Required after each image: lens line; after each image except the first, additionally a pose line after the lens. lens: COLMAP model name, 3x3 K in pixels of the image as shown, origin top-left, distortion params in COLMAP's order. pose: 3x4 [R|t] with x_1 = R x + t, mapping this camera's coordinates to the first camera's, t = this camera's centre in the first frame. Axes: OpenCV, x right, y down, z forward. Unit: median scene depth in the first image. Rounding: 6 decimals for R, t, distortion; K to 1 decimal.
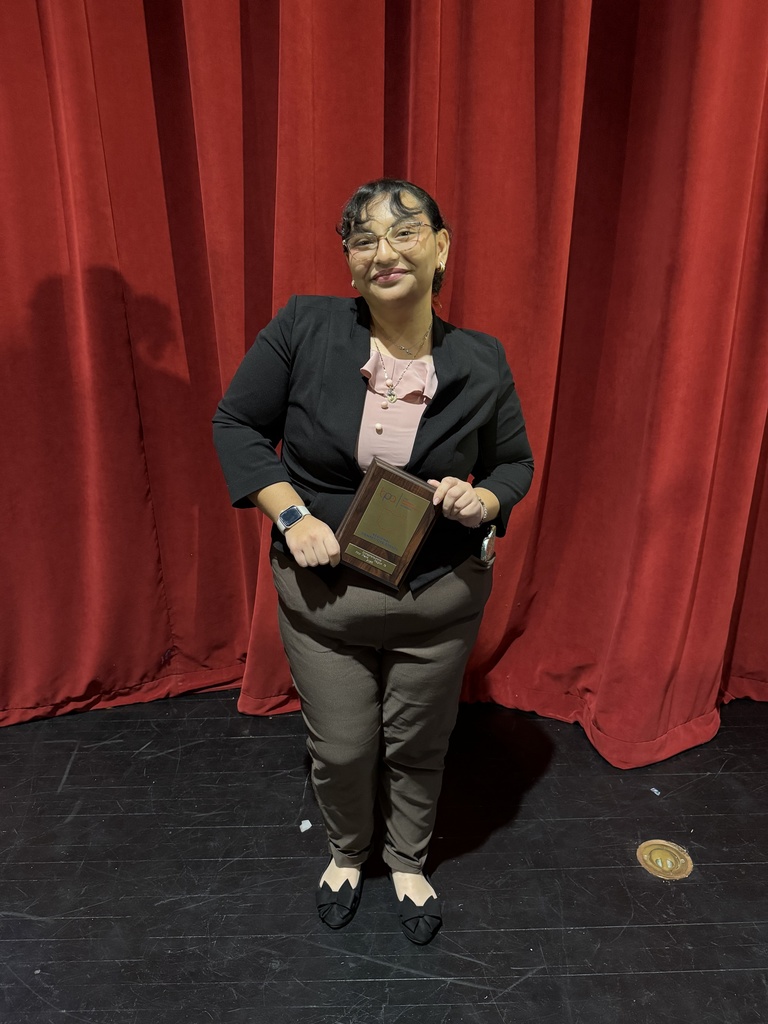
lens RADIAL K [[707.9, 0, 388.8], [0, 707.9, 514.5], [0, 0, 1]] dist [-0.000432, -0.004009]
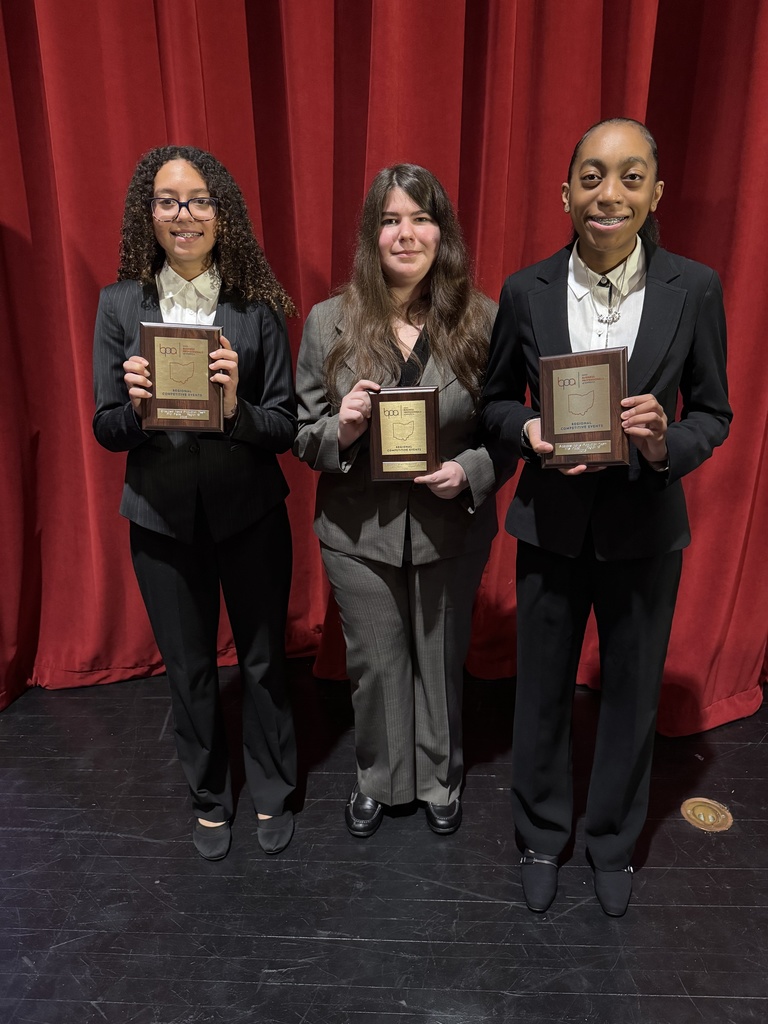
lens RADIAL K [[707.9, 0, 388.7], [0, 707.9, 512.8], [0, 0, 1]] dist [-0.000432, -0.004009]
pose [[0.998070, 0.015304, -0.060178, -0.045362], [-0.014708, 0.999838, 0.010337, 0.013880], [0.060326, -0.009432, 0.998134, -0.125956]]
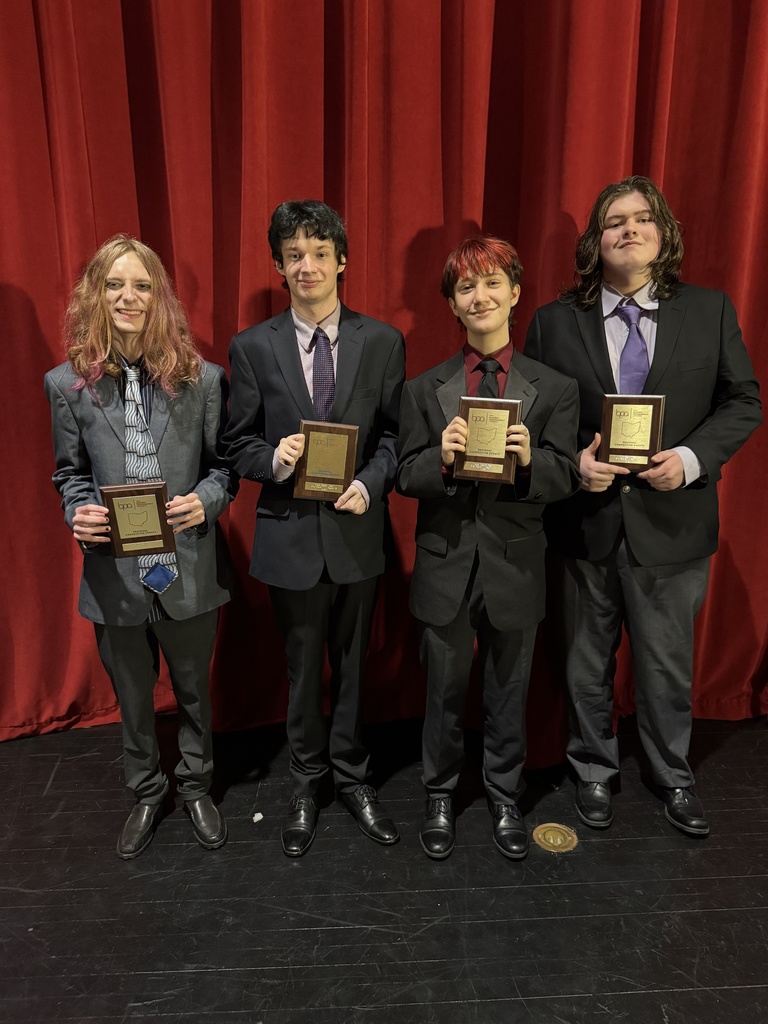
lens RADIAL K [[707.9, 0, 378.2], [0, 707.9, 518.1], [0, 0, 1]] dist [-0.000432, -0.004009]
pose [[0.999611, -0.000843, 0.027867, 0.054884], [0.002741, 0.997670, -0.068164, 0.025802], [-0.027745, 0.068214, 0.997285, -0.234063]]
